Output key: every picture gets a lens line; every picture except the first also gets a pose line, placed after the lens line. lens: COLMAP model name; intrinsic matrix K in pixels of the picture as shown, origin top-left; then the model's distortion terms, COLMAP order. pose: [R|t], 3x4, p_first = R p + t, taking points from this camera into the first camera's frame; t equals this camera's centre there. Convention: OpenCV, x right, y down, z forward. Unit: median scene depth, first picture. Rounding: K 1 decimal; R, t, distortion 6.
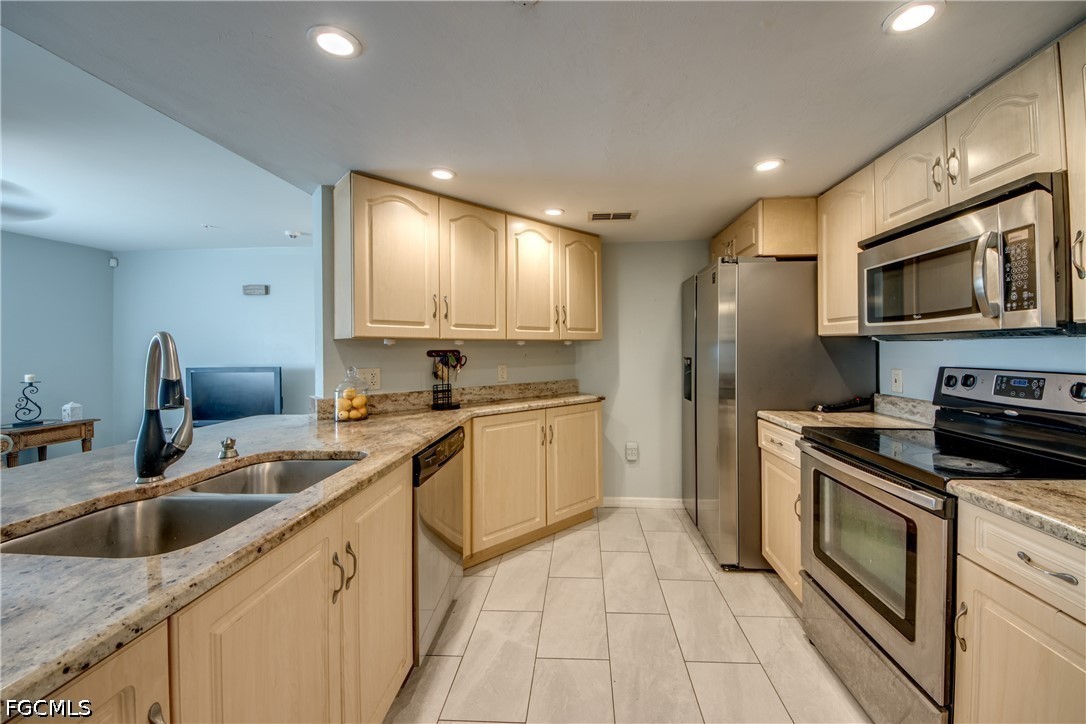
lens RADIAL K [[414.4, 0, 564.7], [0, 414.4, 344.0], [0, 0, 1]] dist [0.032831, -0.022255]
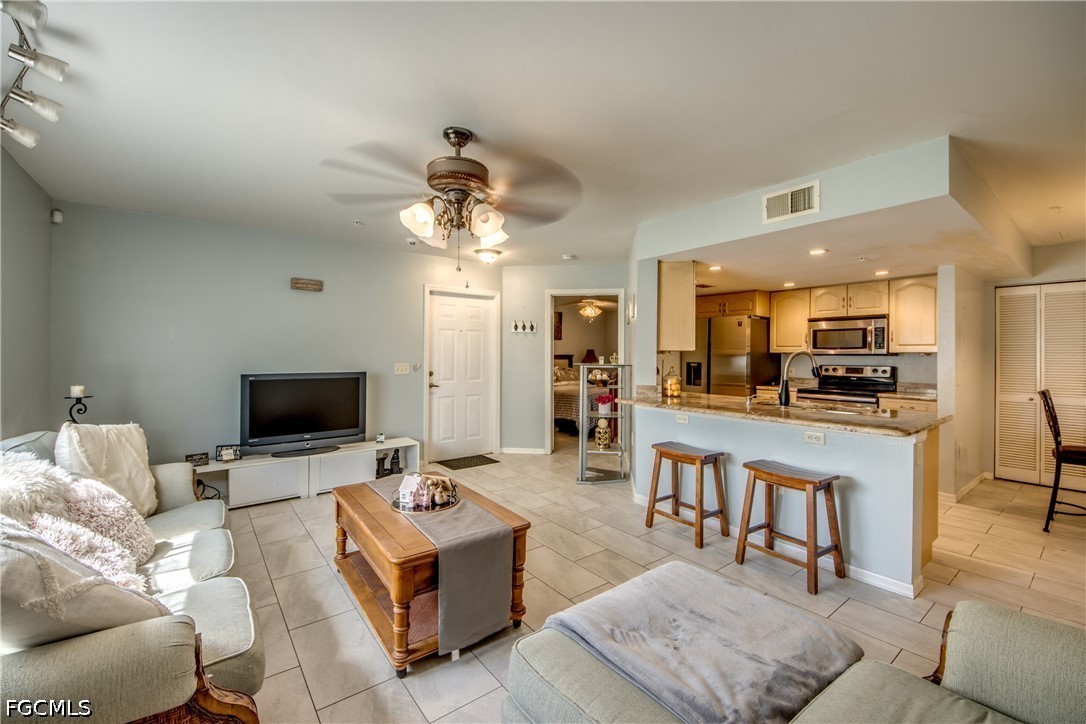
lens RADIAL K [[442.0, 0, 544.0], [0, 442.0, 352.5], [0, 0, 1]] dist [0.038142, -0.028122]
pose [[0.763816, 0.016972, 0.645210, -2.350698], [-0.019018, 0.999812, -0.003785, 0.013981], [-0.645153, -0.009379, 0.763996, -0.089583]]
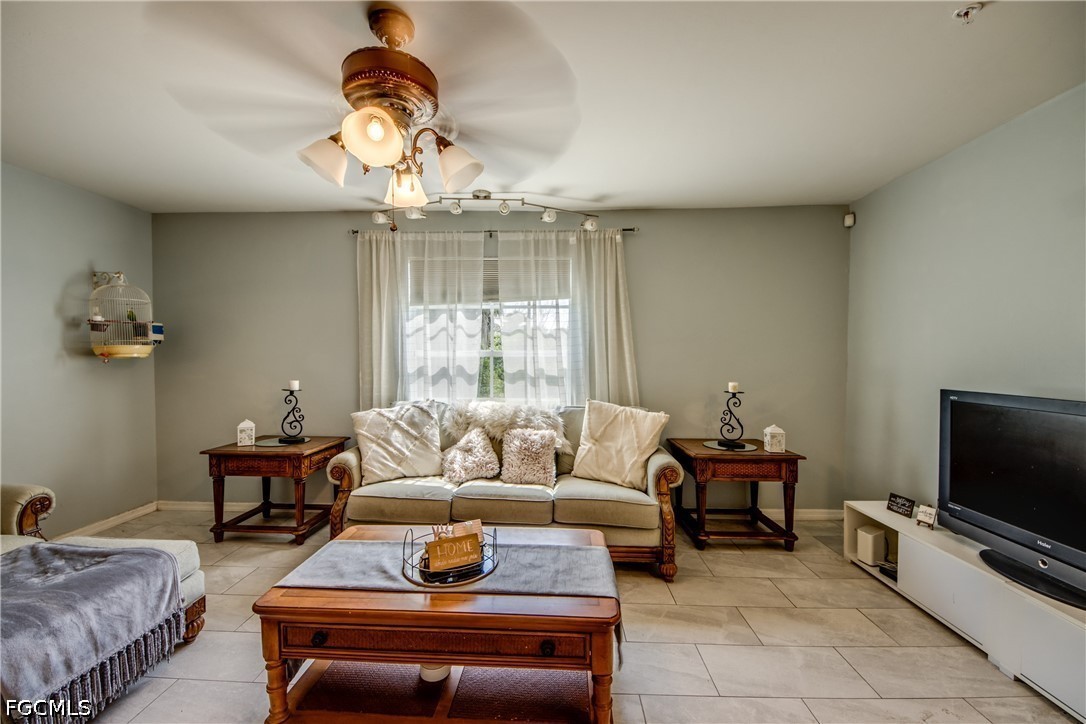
lens RADIAL K [[425.1, 0, 536.2], [0, 425.1, 366.7], [0, 0, 1]] dist [0.027085, -0.016719]
pose [[0.010829, 0.039346, -0.999167, -0.961842], [0.011736, 0.999152, 0.039473, 0.014320], [0.999872, -0.012154, 0.010358, 1.229933]]
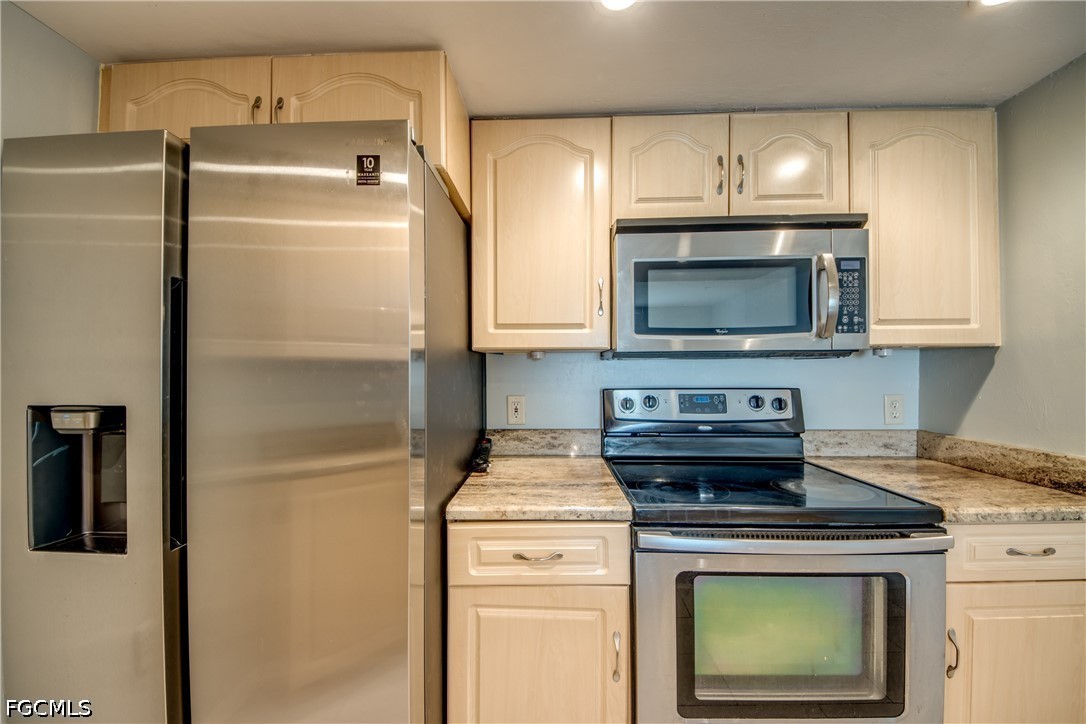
lens RADIAL K [[406.7, 0, 539.7], [0, 406.7, 365.7], [0, 0, 1]] dist [0.034582, -0.022331]
pose [[-0.023145, 0.007438, 0.999704, 0.015355], [-0.004122, 0.999963, -0.007535, 0.010277], [-0.999724, -0.004295, -0.023113, 1.115364]]
